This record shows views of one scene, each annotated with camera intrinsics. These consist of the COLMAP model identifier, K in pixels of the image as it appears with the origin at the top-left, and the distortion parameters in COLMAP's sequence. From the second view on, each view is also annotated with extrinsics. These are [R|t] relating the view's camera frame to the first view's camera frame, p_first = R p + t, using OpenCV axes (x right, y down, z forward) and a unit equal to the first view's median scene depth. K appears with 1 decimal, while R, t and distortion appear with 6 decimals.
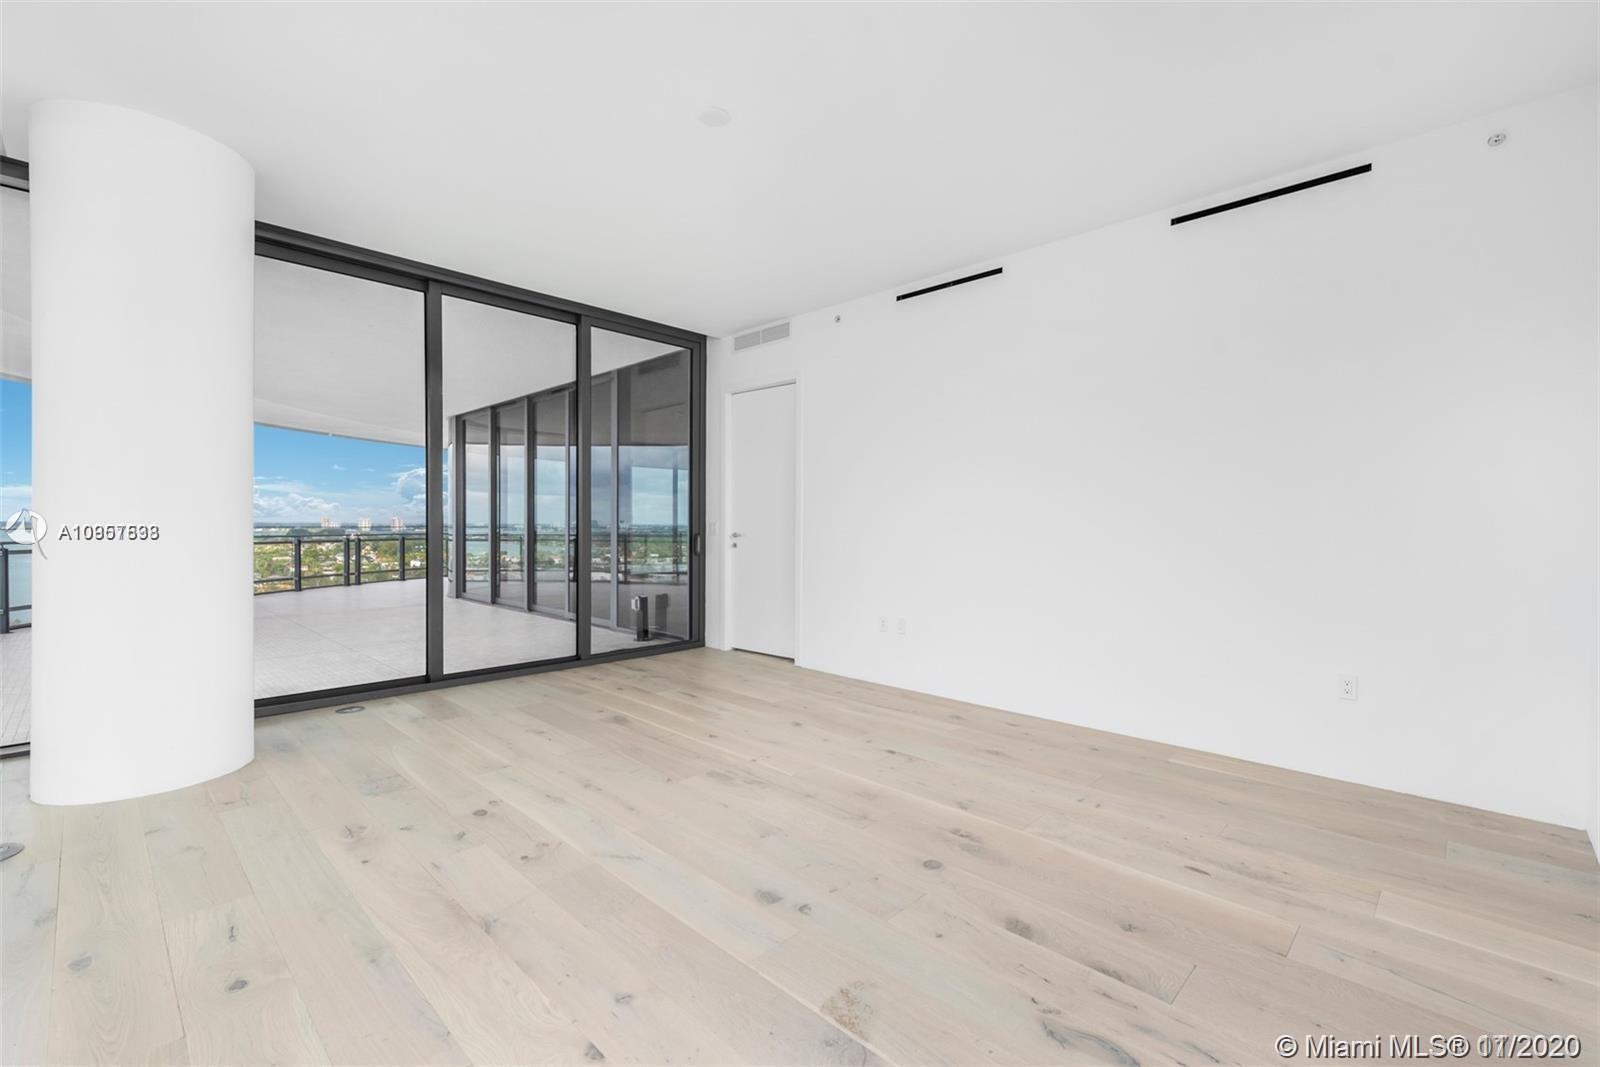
lens RADIAL K [[689.3, 0, 796.3], [0, 689.3, 525.6], [0, 0, 1]] dist [0.011765, -0.001327]
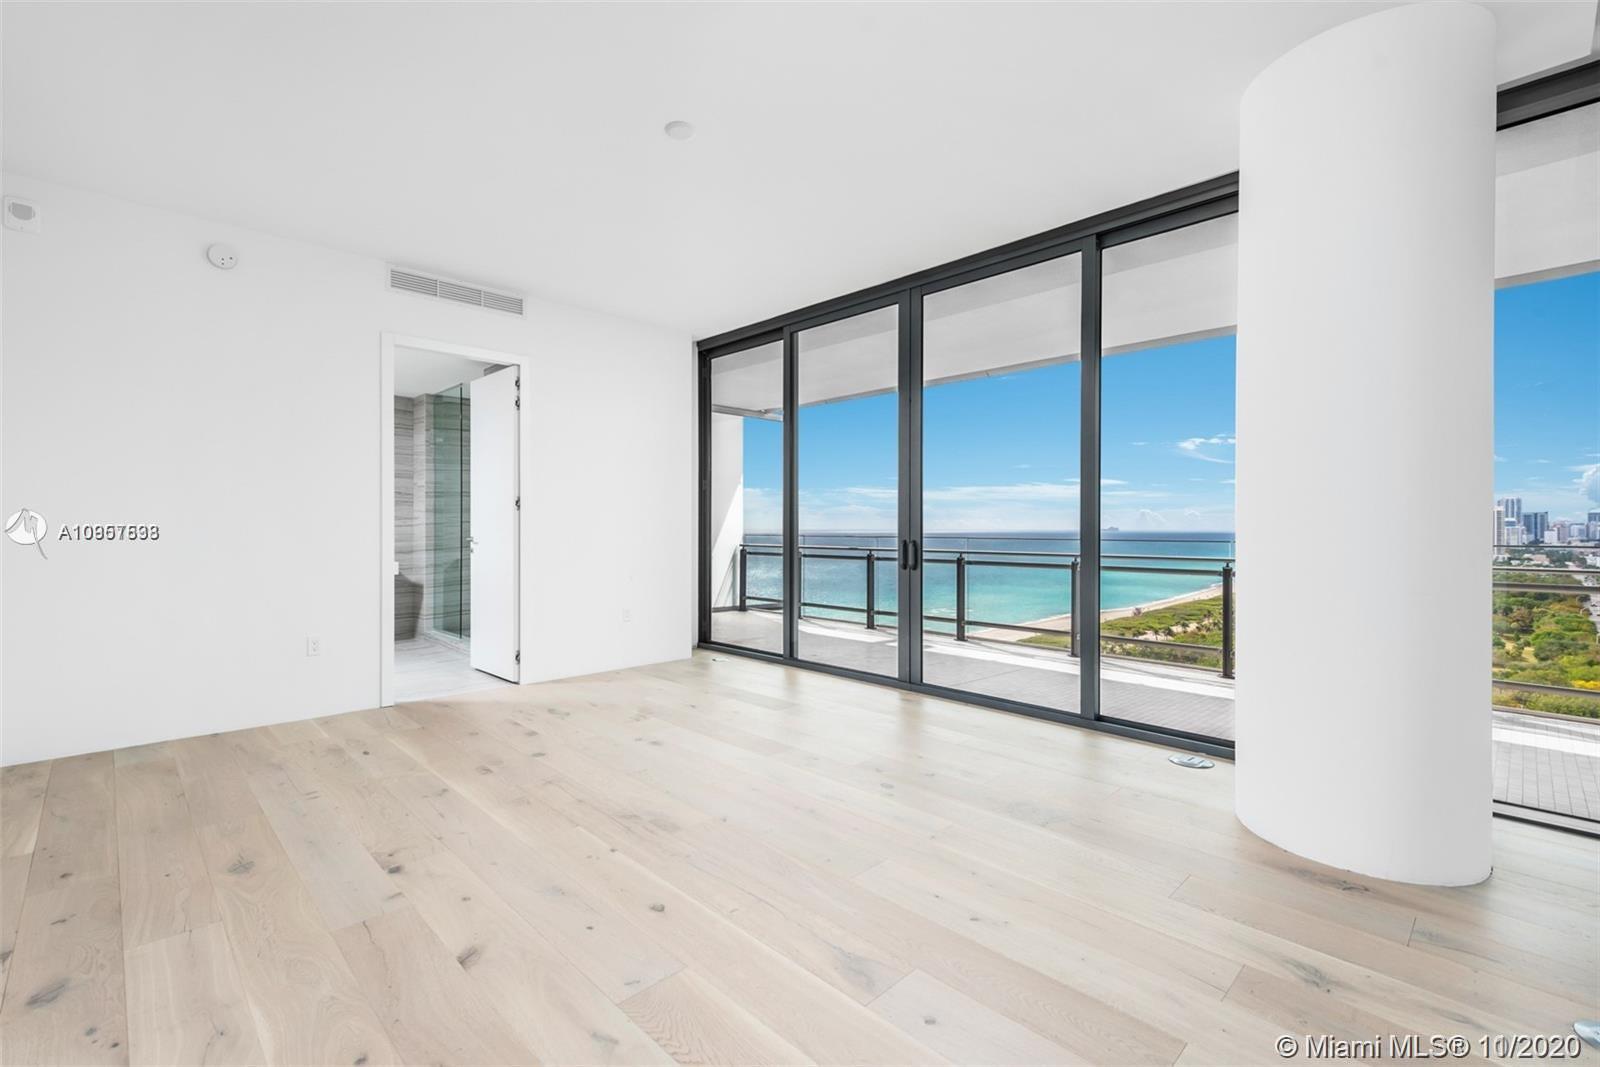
lens RADIAL K [[706.3, 0, 800.0], [0, 706.3, 533.5], [0, 0, 1]] dist [0.010818, -0.000871]
pose [[-0.999767, -0.006859, 0.020452, -0.302891], [-0.006520, 0.999841, 0.016599, -0.008779], [-0.020563, 0.016462, -0.999653, 1.934630]]
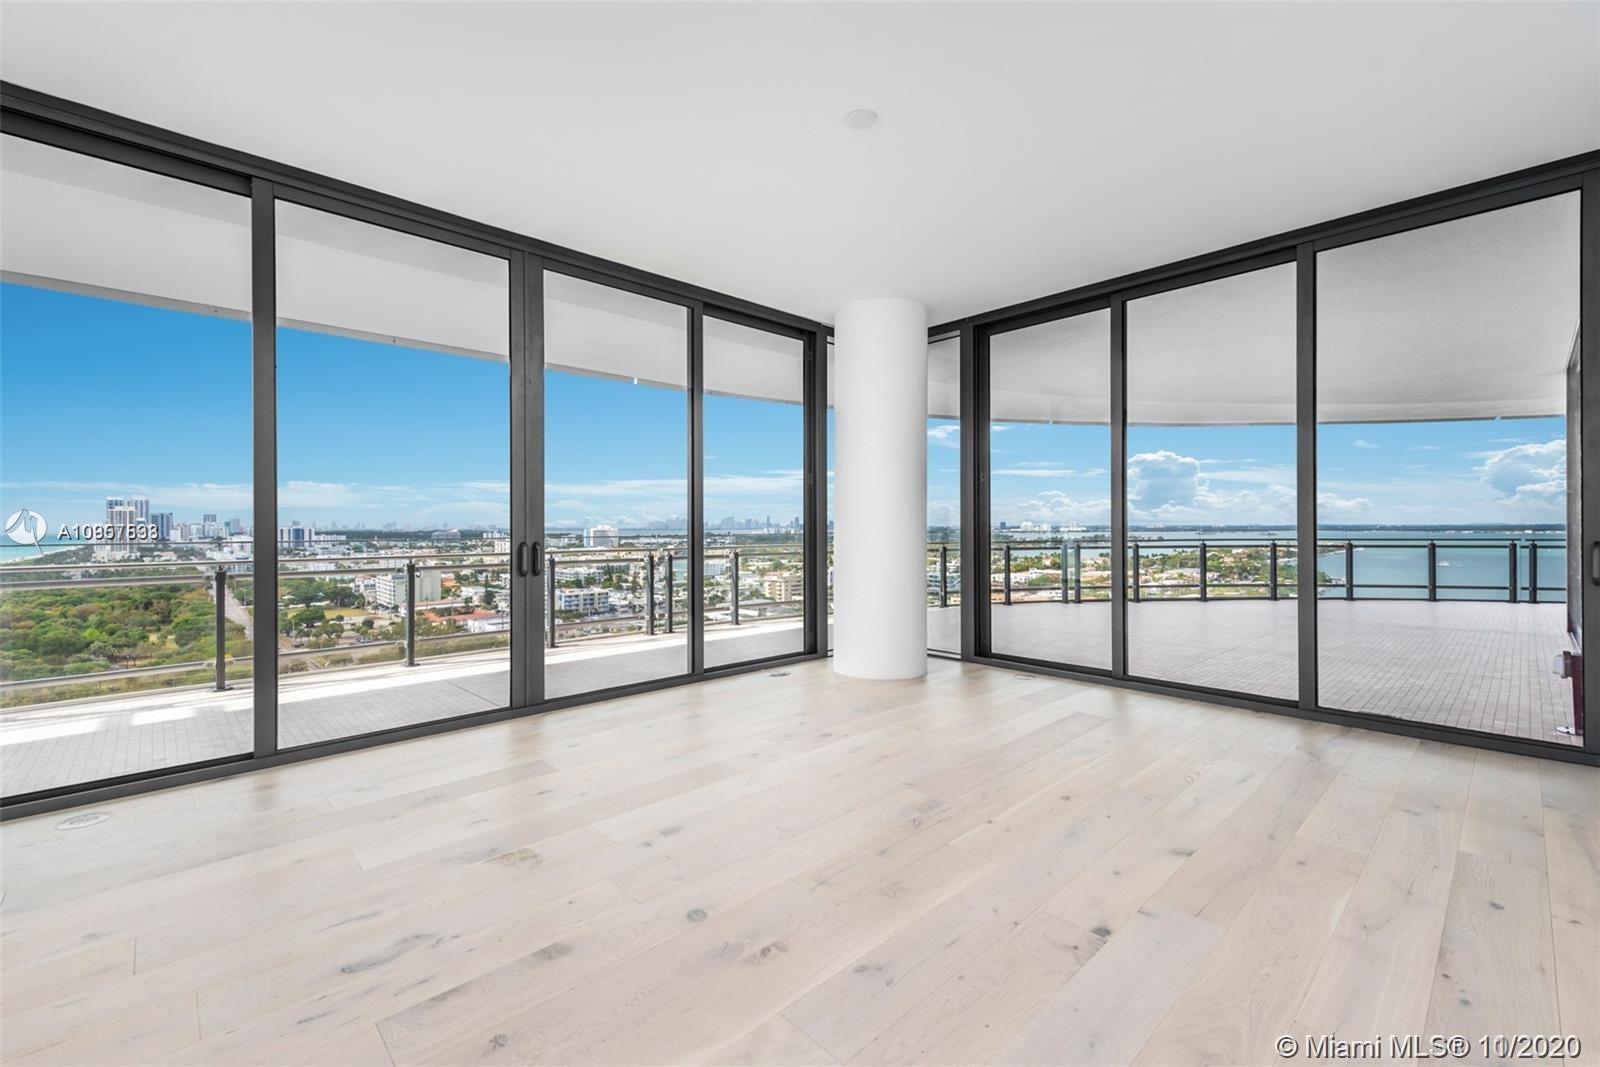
lens RADIAL K [[680.2, 0, 795.4], [0, 680.2, 532.9], [0, 0, 1]] dist [0.013183, -0.000137]
pose [[-0.039962, 0.008739, -0.999163, 0.811608], [-0.001341, 0.999960, 0.008800, 0.001211], [0.999200, 0.001692, -0.039948, 0.897954]]
